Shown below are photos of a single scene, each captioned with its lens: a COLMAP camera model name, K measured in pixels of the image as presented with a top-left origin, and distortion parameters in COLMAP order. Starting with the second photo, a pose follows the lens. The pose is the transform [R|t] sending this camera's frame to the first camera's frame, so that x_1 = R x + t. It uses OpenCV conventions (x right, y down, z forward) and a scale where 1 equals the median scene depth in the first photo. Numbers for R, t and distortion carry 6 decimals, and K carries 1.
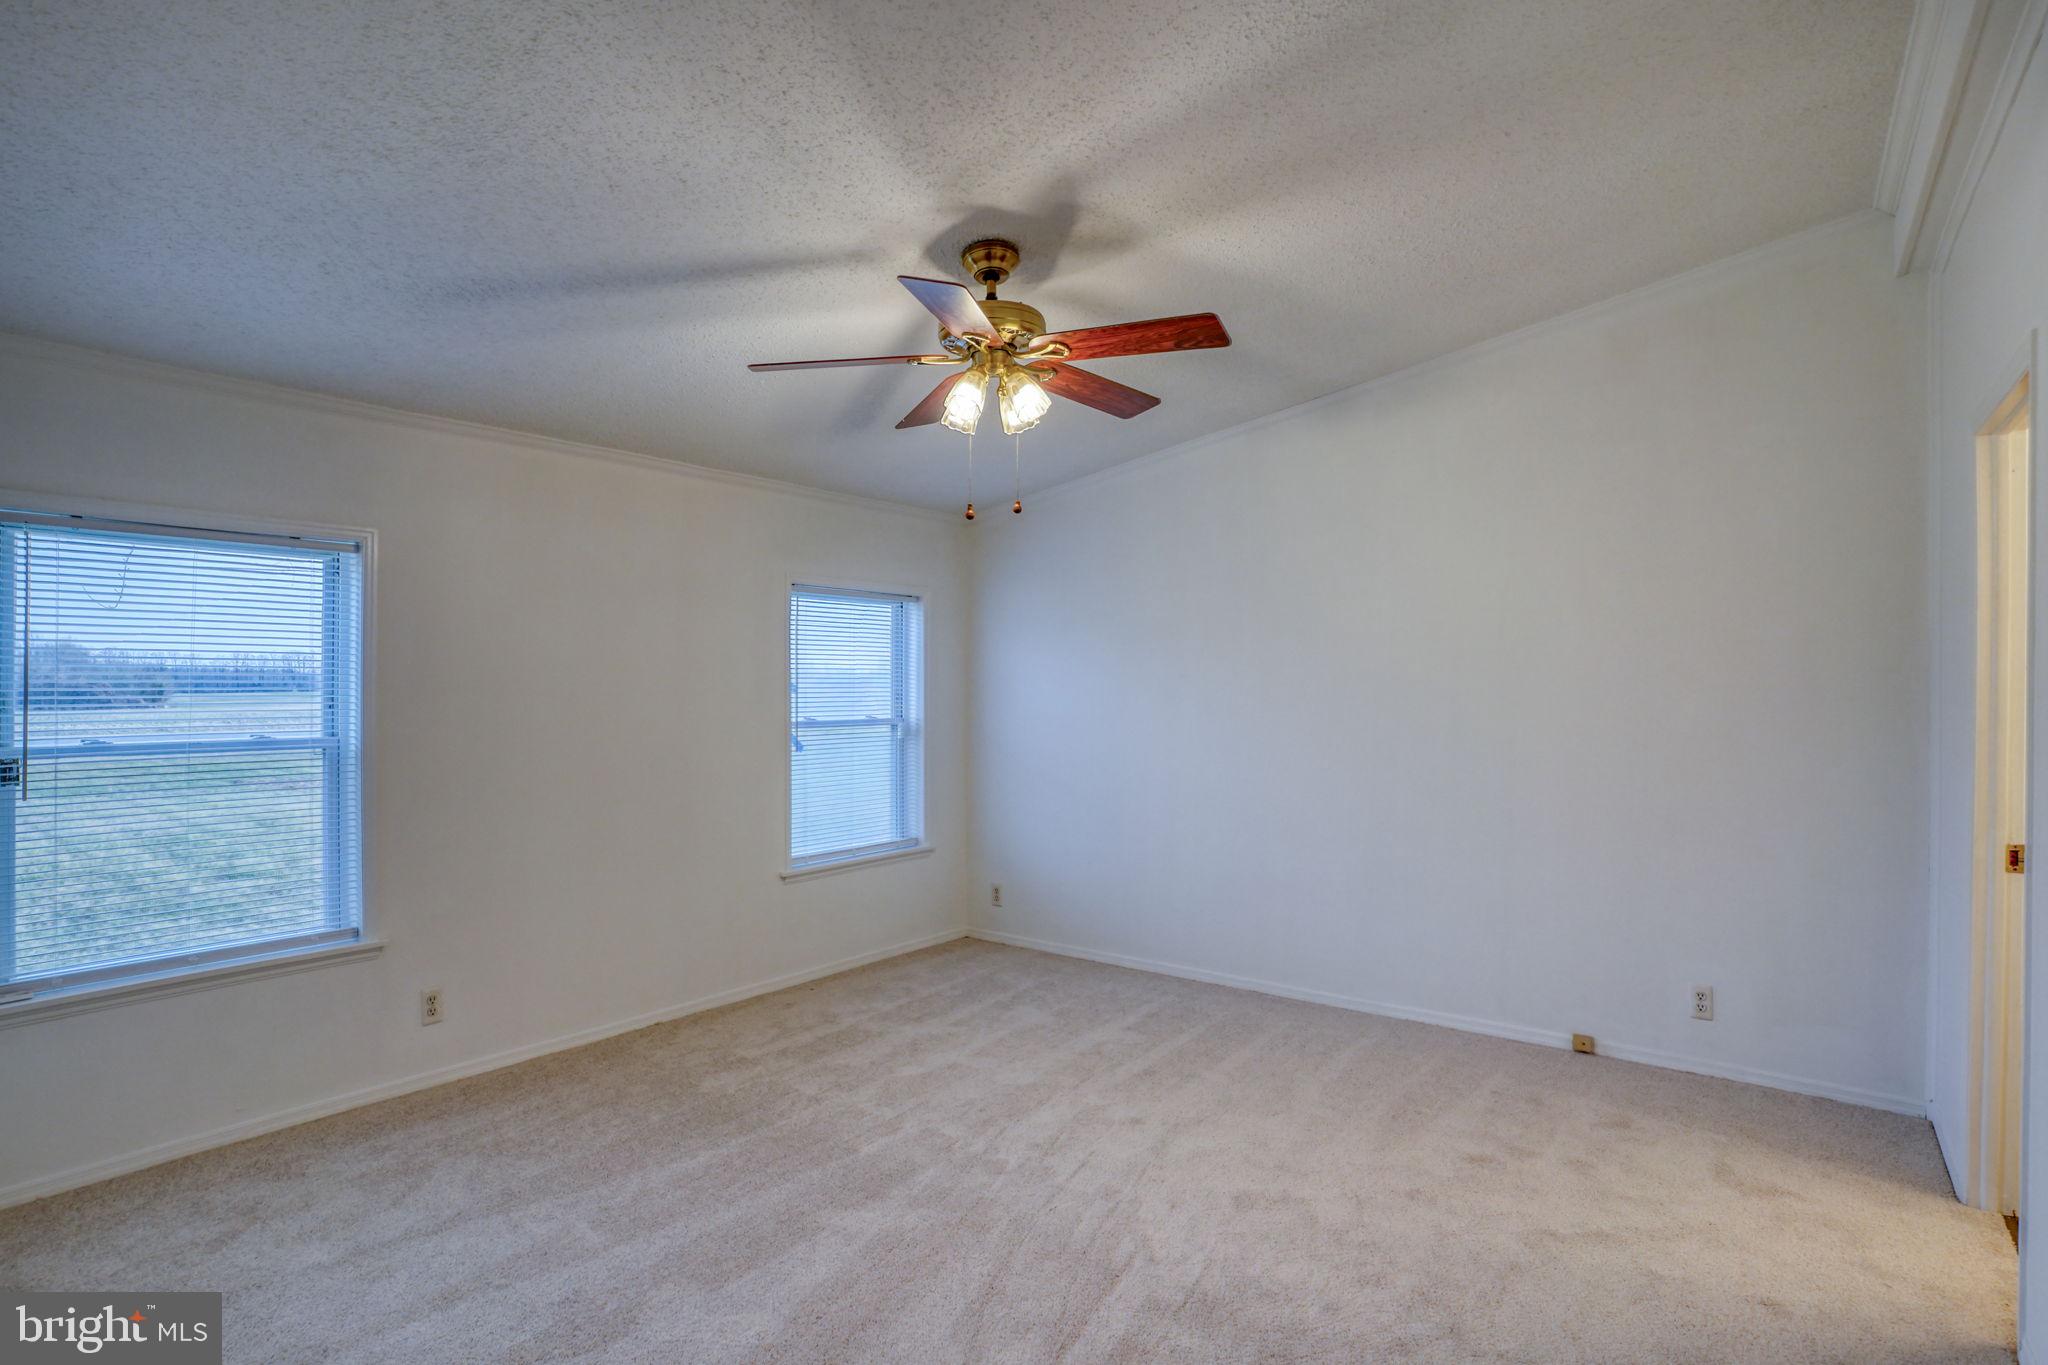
lens RADIAL K [[1067.2, 0, 1022.0], [0, 1067.2, 687.7], [0, 0, 1]] dist [-0.076913, 0.042011]
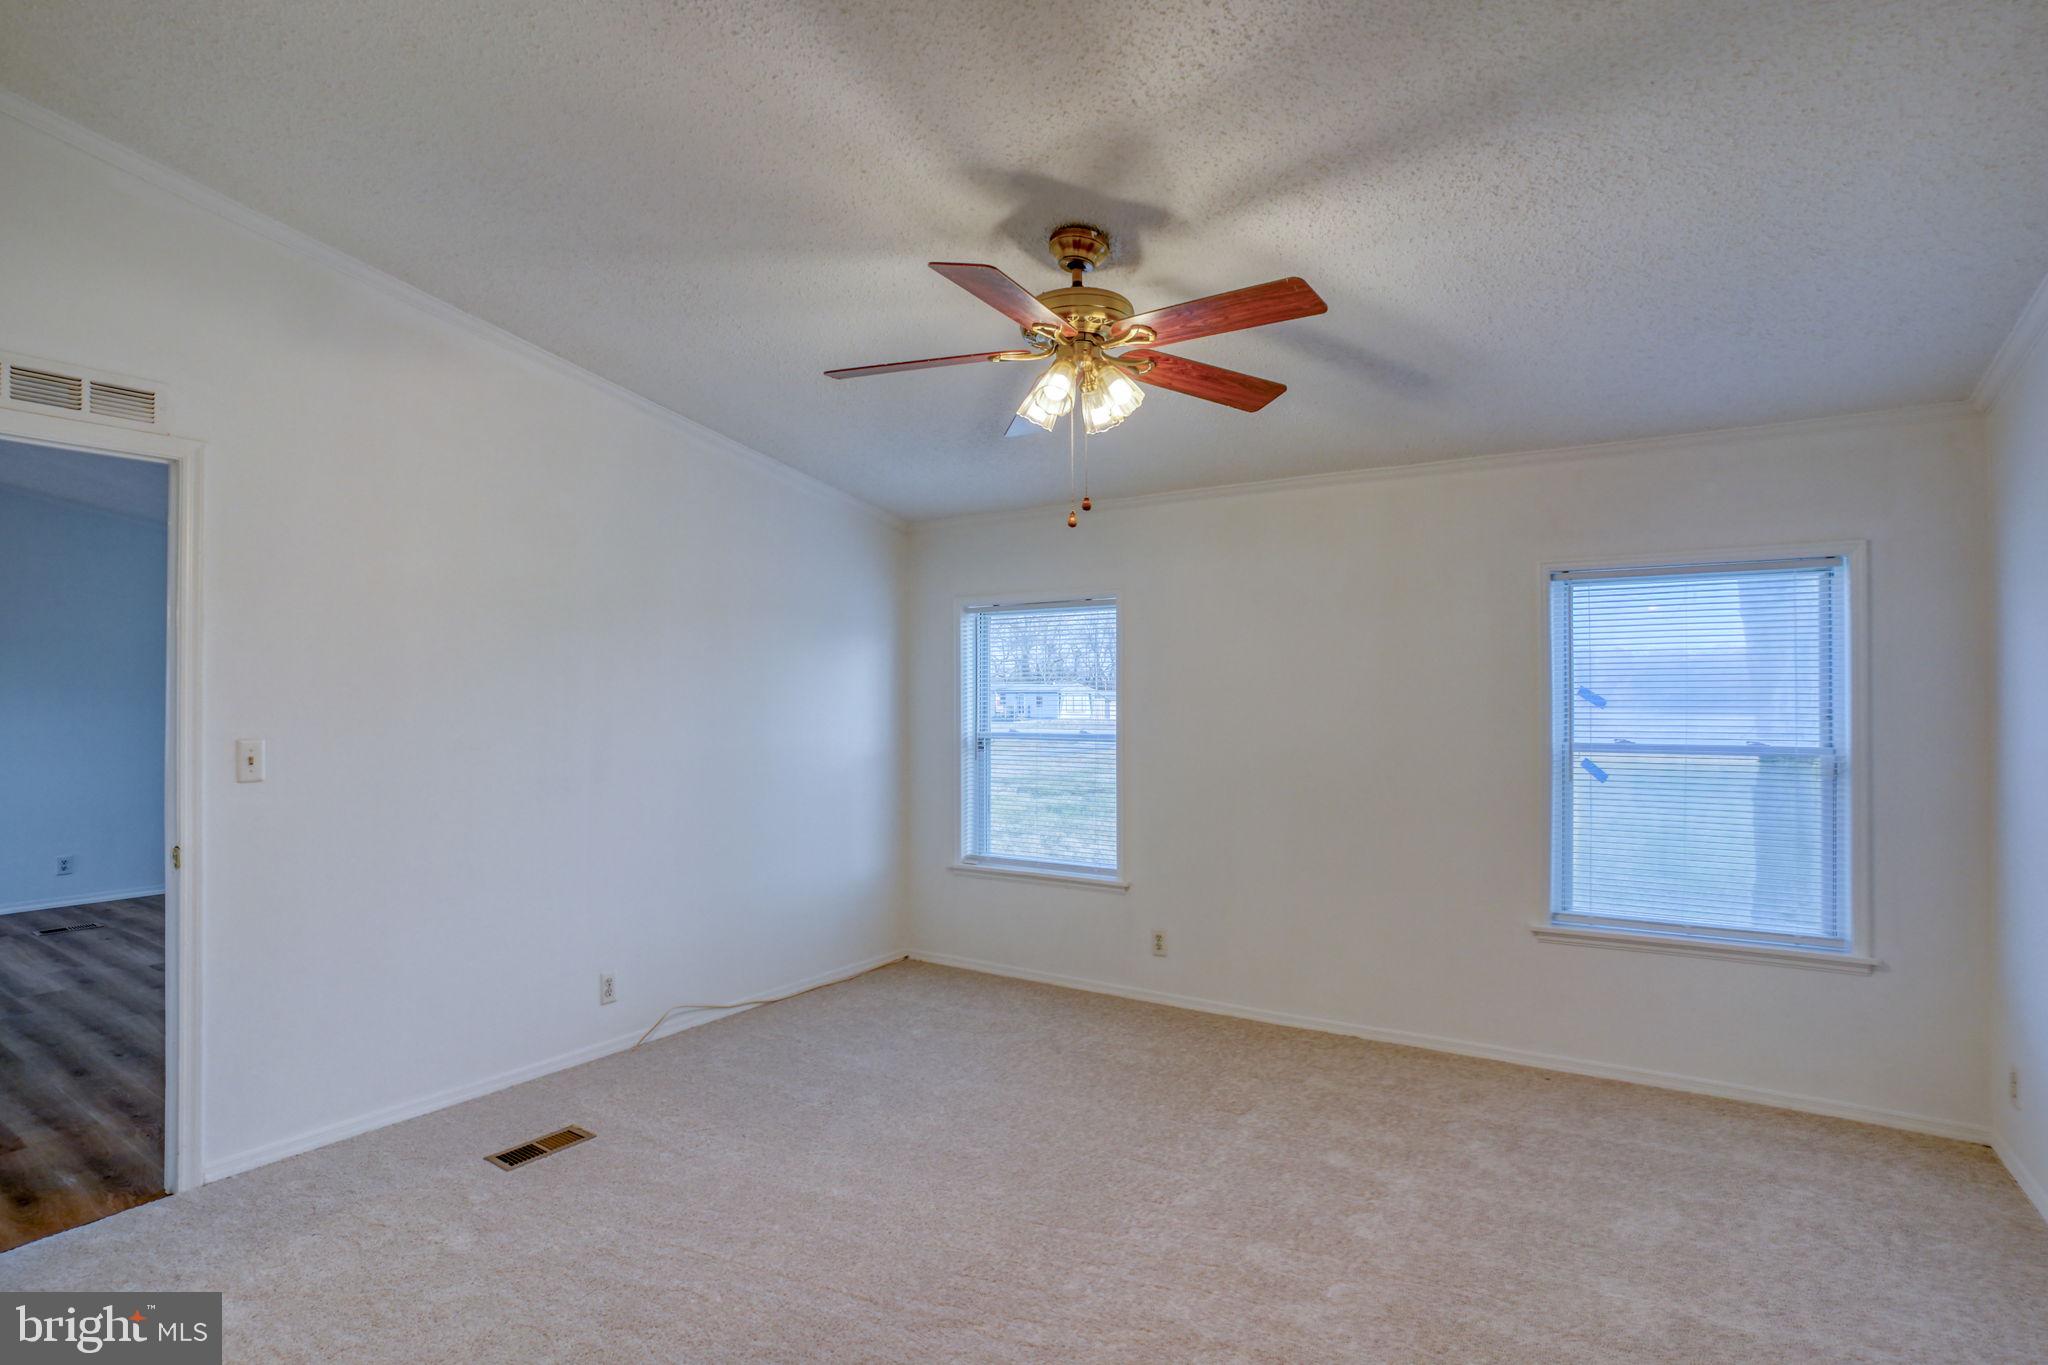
lens RADIAL K [[1067.2, 0, 1022.0], [0, 1067.2, 687.7], [0, 0, 1]] dist [-0.076913, 0.042011]
pose [[0.045895, -0.006407, -0.998926, 0.619178], [0.001879, 0.999978, -0.006328, -0.006373], [0.998945, -0.001587, 0.045906, 0.618250]]
